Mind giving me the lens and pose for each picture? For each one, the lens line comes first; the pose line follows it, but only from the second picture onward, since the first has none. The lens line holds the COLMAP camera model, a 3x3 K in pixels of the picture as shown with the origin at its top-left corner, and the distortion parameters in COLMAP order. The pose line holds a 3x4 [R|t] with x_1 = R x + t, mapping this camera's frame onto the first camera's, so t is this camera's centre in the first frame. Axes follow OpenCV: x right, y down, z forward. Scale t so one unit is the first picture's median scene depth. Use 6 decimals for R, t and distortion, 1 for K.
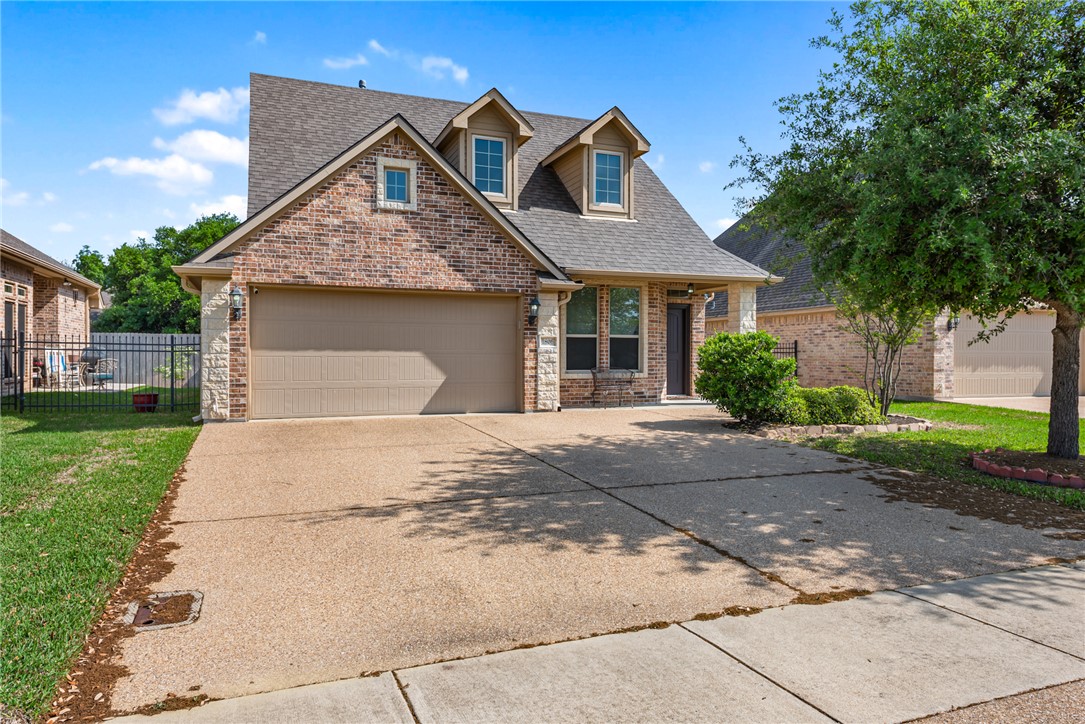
lens RADIAL K [[718.9, 0, 541.7], [0, 718.9, 362.0], [0, 0, 1]] dist [0.001828, 0.001971]
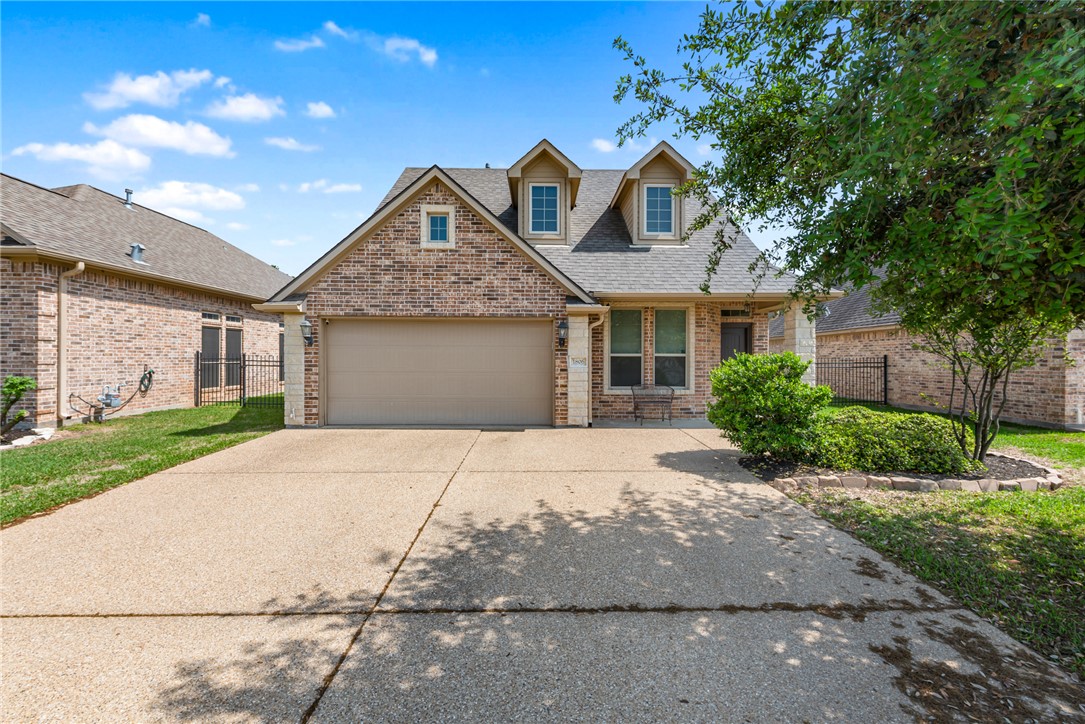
lens RADIAL K [[448.4, 0, 541.7], [0, 448.4, 357.6], [0, 0, 1]] dist [-0.000004, -0.000553]
pose [[0.934142, 0.000029, -0.356902, 0.201806], [-0.004696, 0.999914, -0.012209, -0.026759], [0.356871, 0.013081, 0.934062, 0.367100]]
